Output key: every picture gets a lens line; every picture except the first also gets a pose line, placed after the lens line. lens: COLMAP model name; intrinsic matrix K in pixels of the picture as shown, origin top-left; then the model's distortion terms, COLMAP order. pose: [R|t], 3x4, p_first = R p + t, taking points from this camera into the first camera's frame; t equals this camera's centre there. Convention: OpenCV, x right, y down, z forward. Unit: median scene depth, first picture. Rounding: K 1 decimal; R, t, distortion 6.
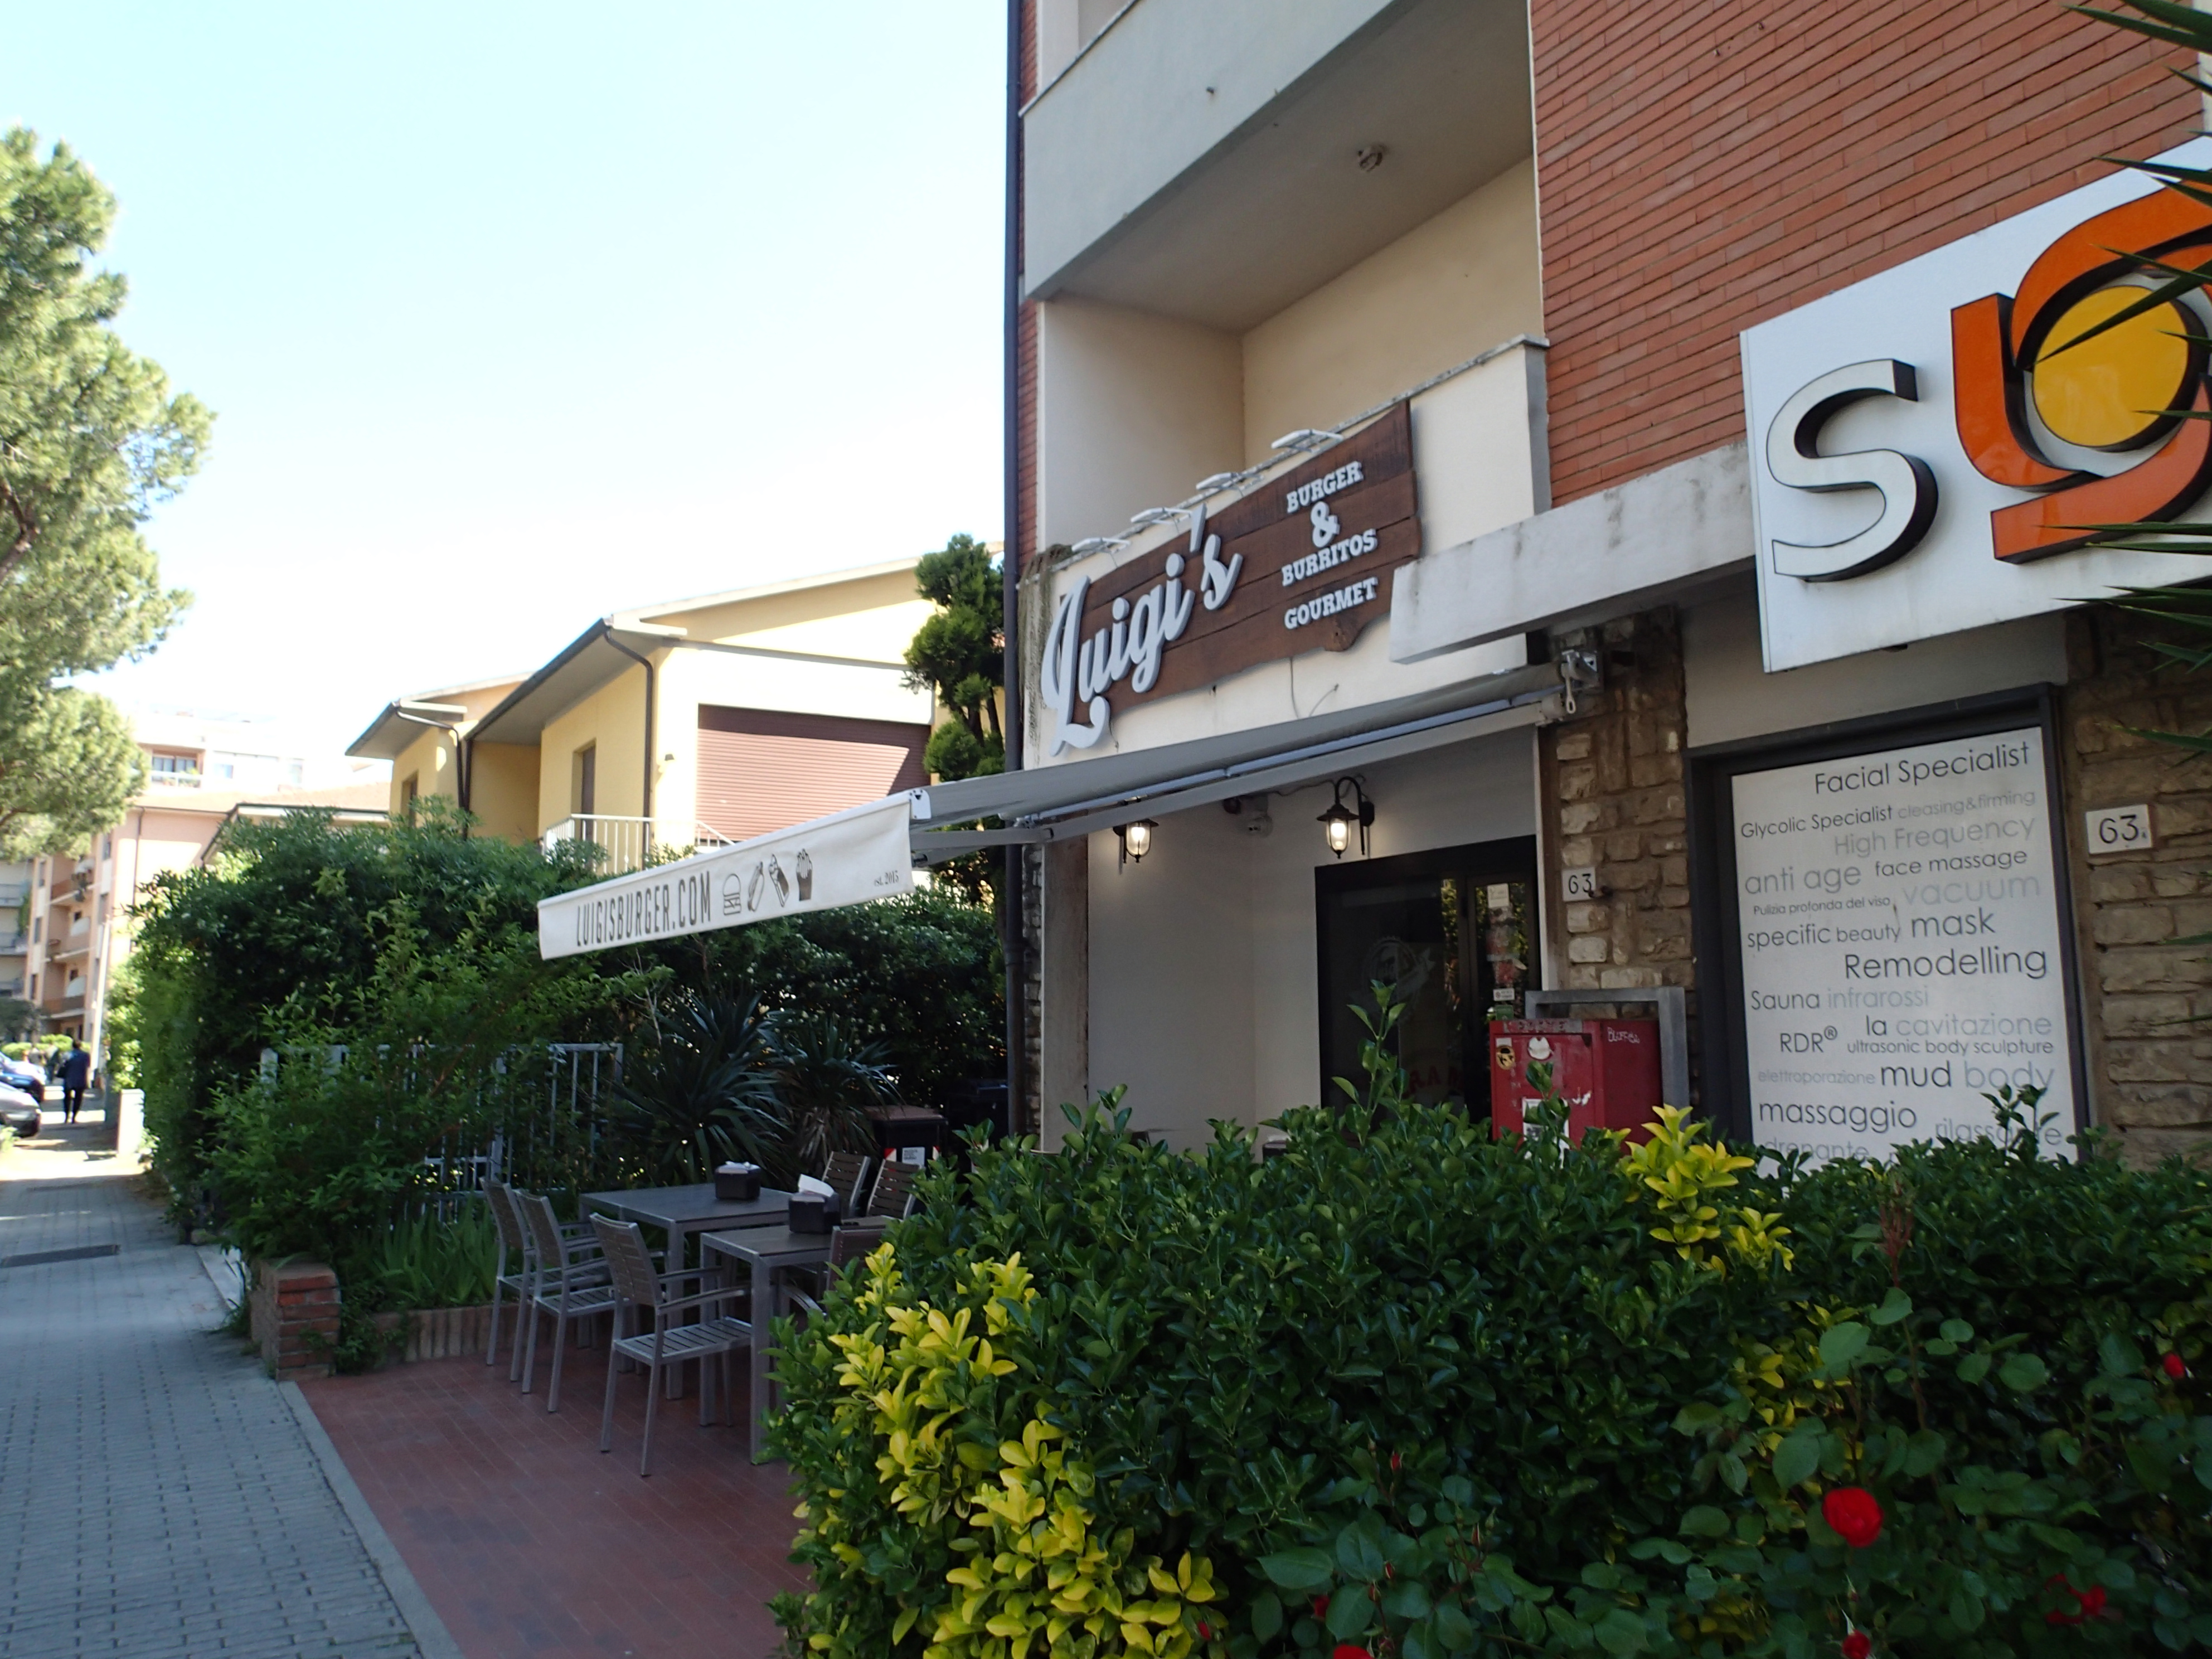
lens RADIAL K [[1640.9, 0, 1122.5], [0, 1640.9, 785.7], [0, 0, 1]] dist [0.010320, 0.004367]
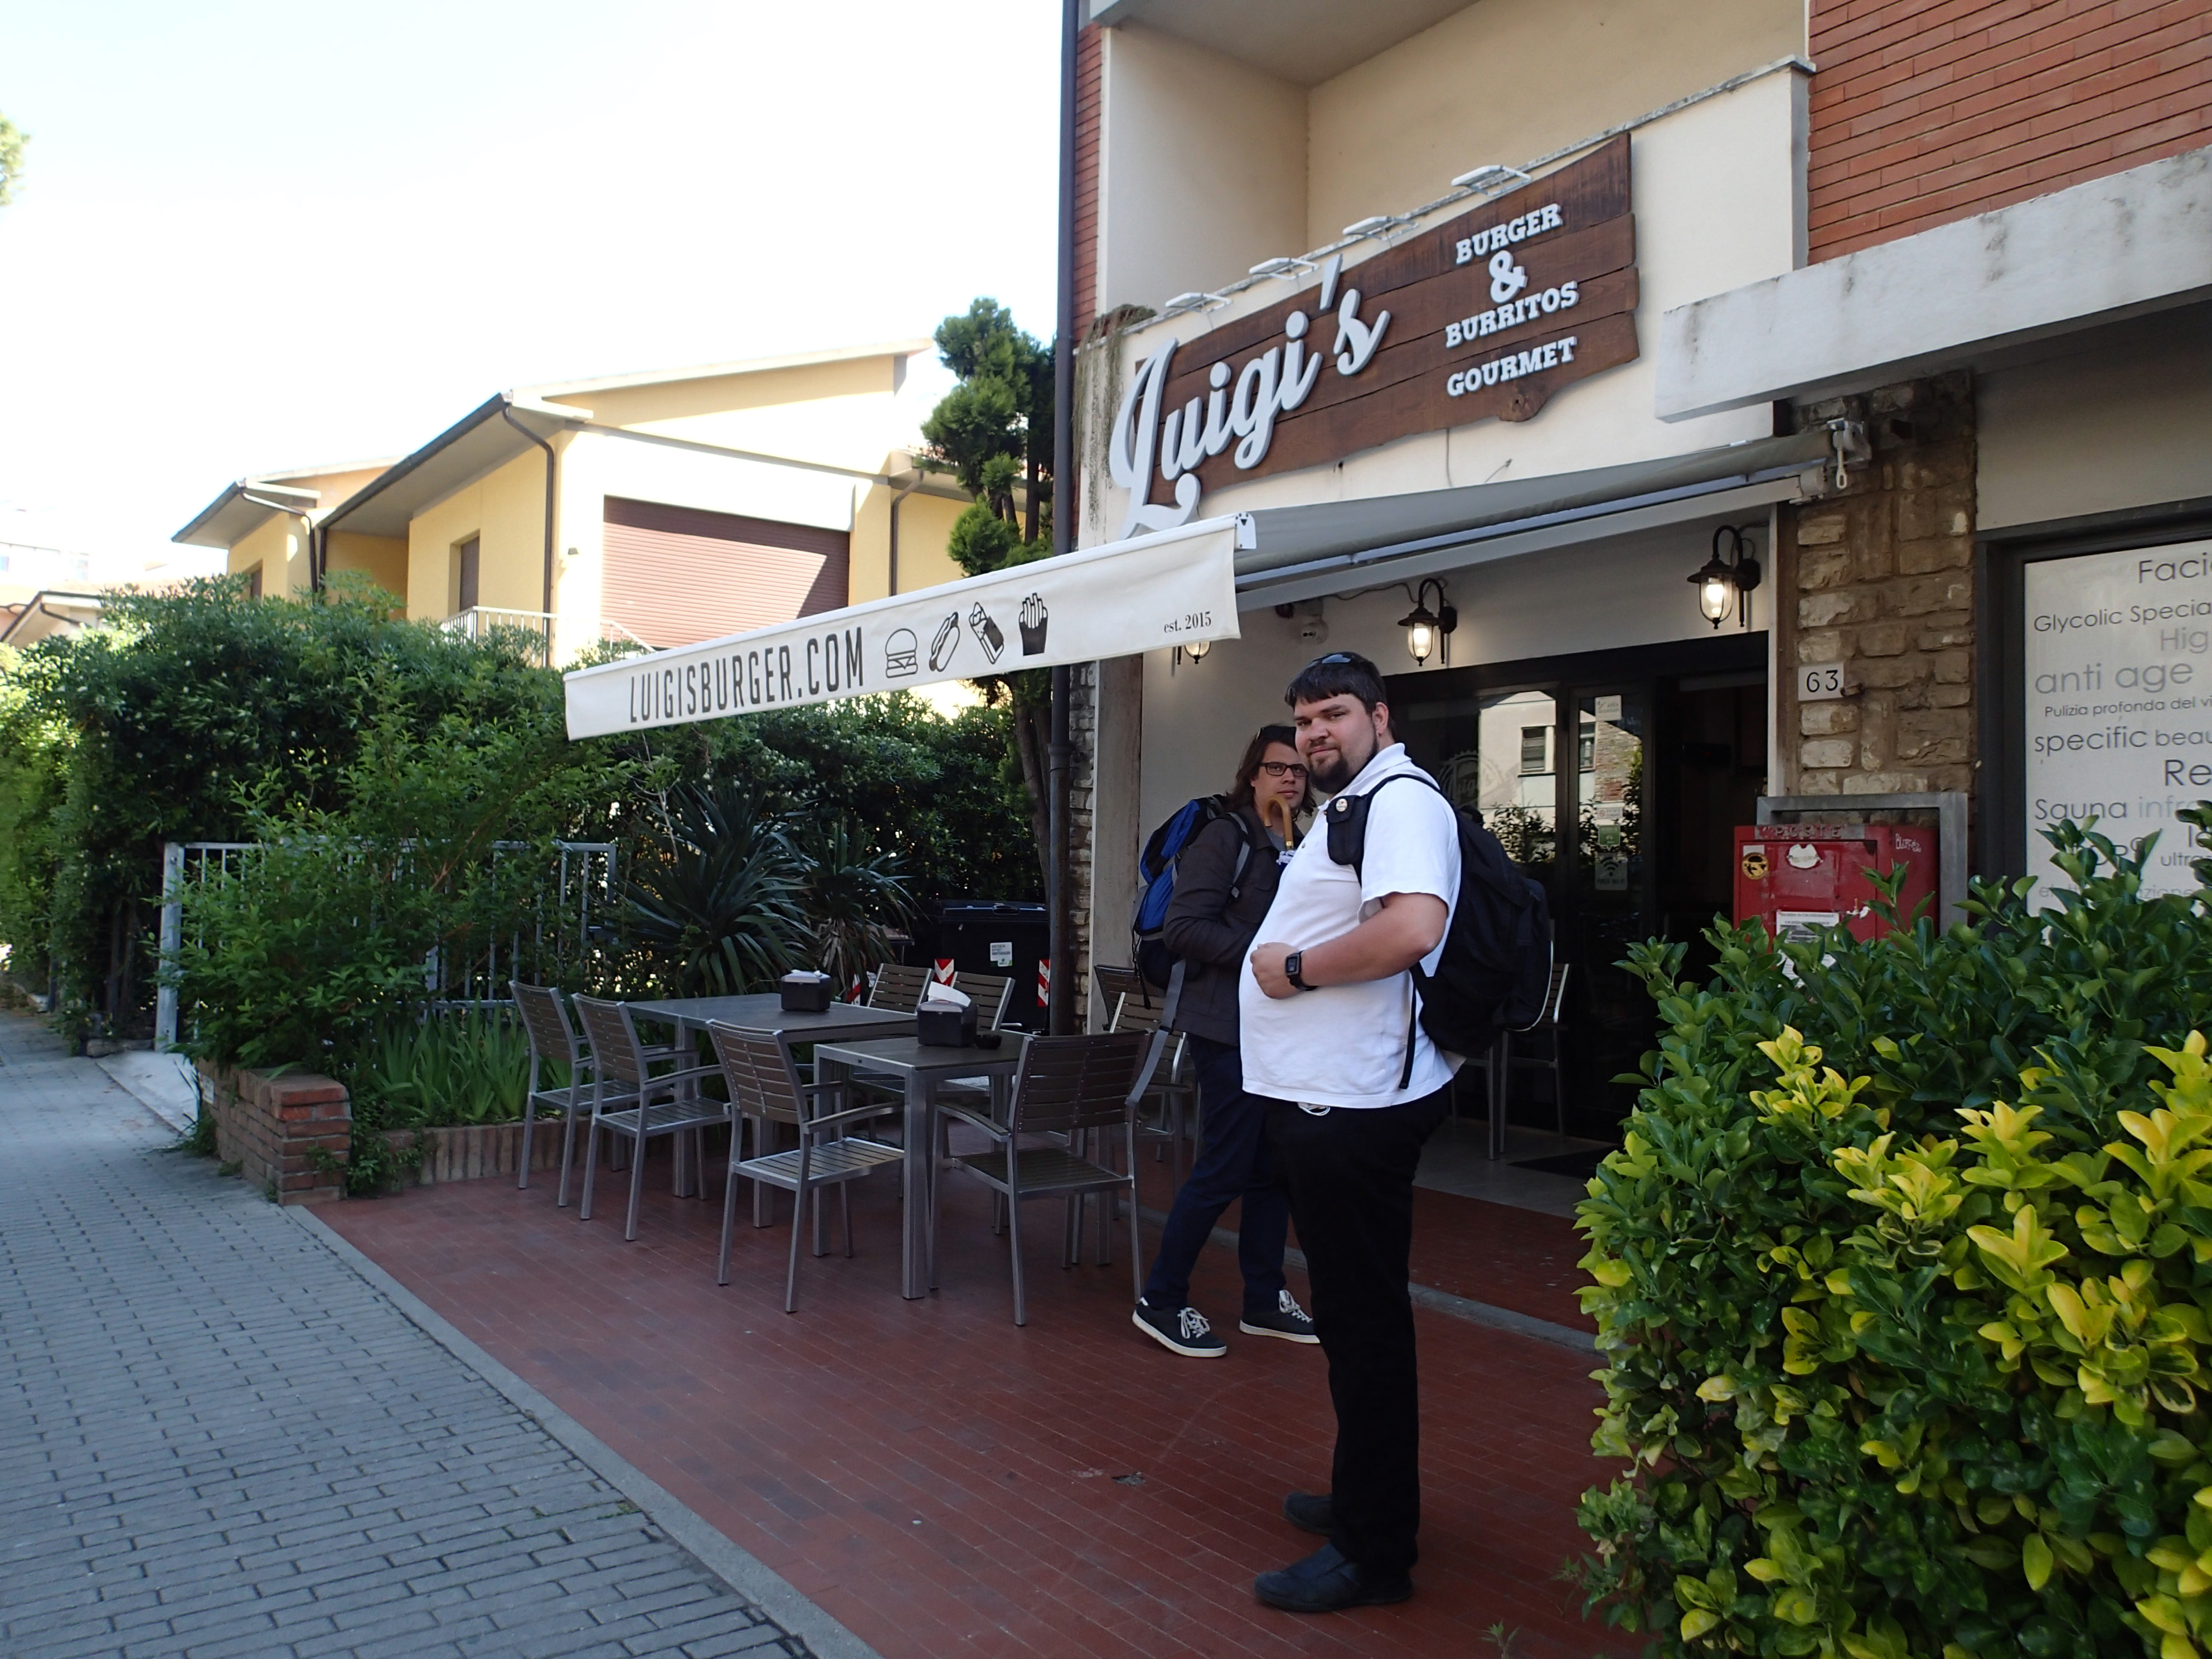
lens RADIAL K [[1640.9, 0, 1122.5], [0, 1640.9, 785.7], [0, 0, 1]] dist [0.010320, 0.004367]
pose [[0.994064, 0.030598, 0.104403, -0.166773], [-0.040486, 0.994754, 0.093946, 0.039573], [-0.100980, -0.097615, 0.990088, 0.110627]]
